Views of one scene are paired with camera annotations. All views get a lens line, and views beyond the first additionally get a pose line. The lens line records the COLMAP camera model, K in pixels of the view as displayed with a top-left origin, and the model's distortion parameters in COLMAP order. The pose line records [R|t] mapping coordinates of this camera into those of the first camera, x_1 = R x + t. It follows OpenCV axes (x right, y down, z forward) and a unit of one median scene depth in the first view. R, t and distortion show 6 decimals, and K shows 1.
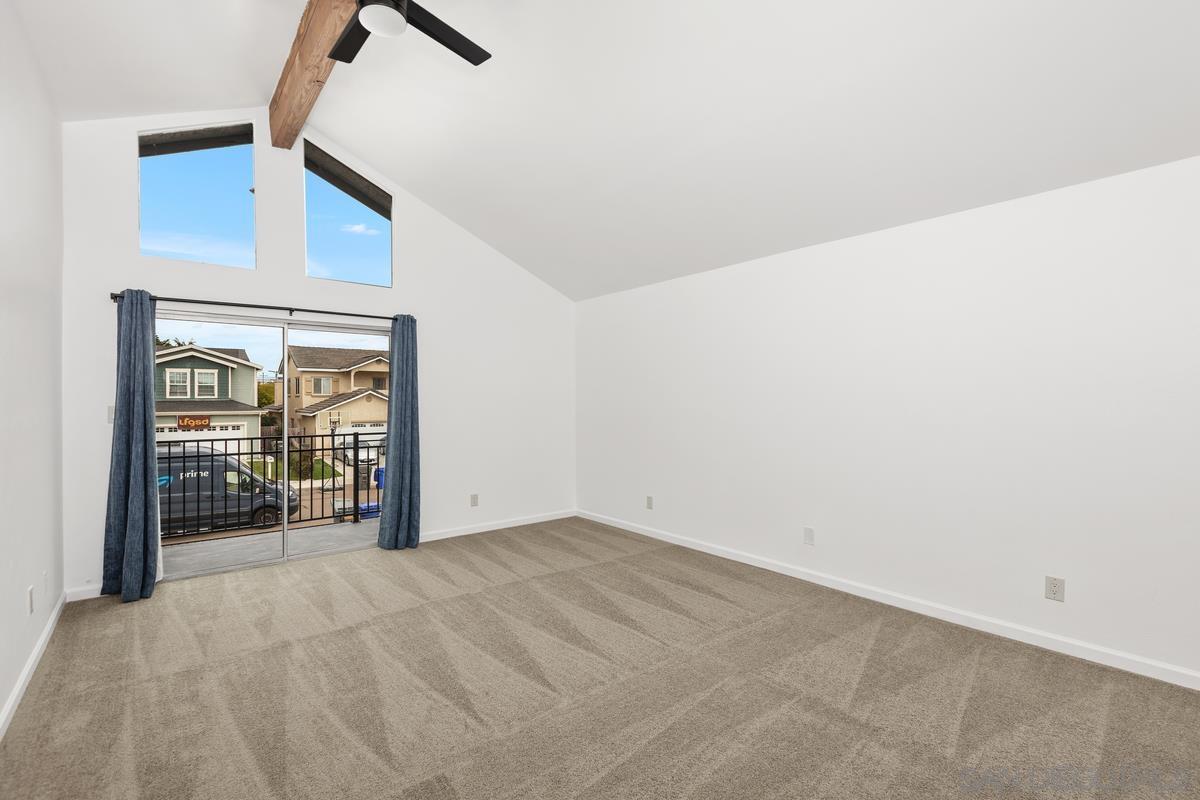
lens RADIAL K [[539.8, 0, 600.0], [0, 539.8, 400.0], [0, 0, 1]] dist [-0.001302, -0.000228]
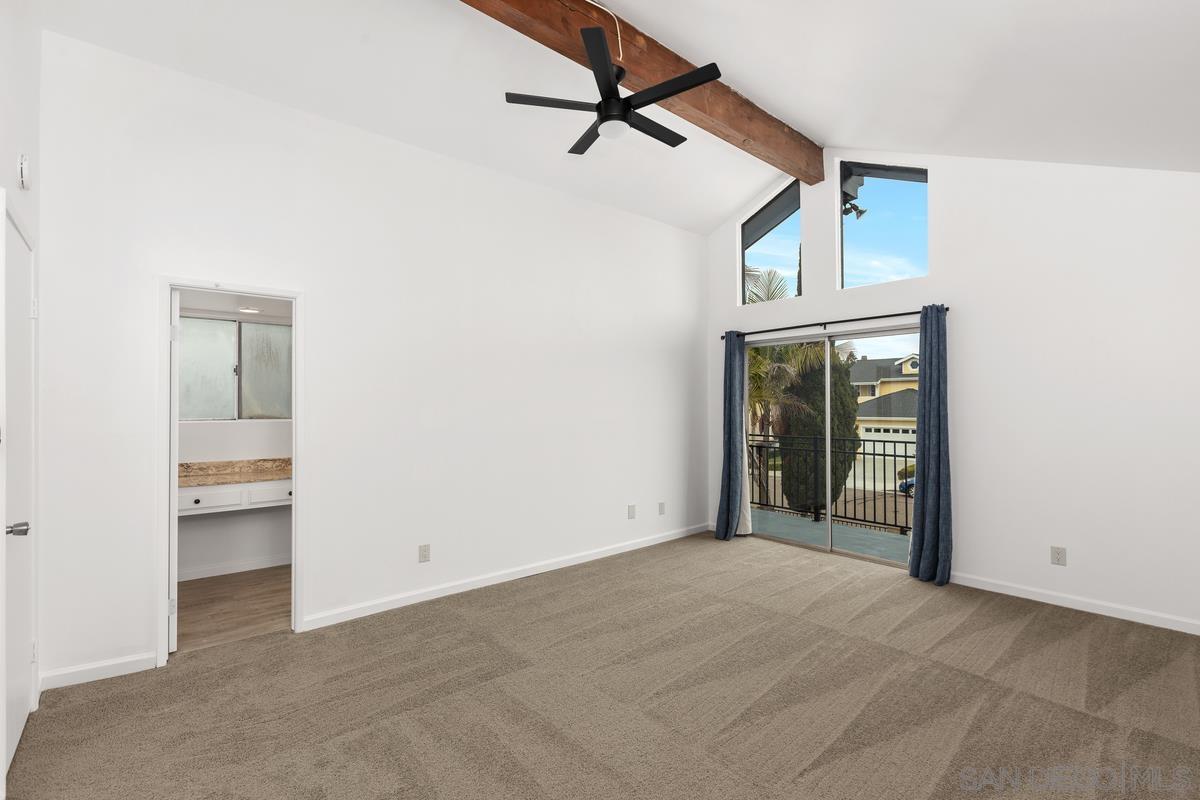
lens RADIAL K [[539.8, 0, 600.0], [0, 539.8, 400.0], [0, 0, 1]] dist [-0.001302, -0.000228]
pose [[0.037784, -0.008554, -0.999249, 0.412486], [-0.000174, 0.999963, -0.008566, -0.001675], [0.999286, 0.000498, 0.037781, 0.399715]]
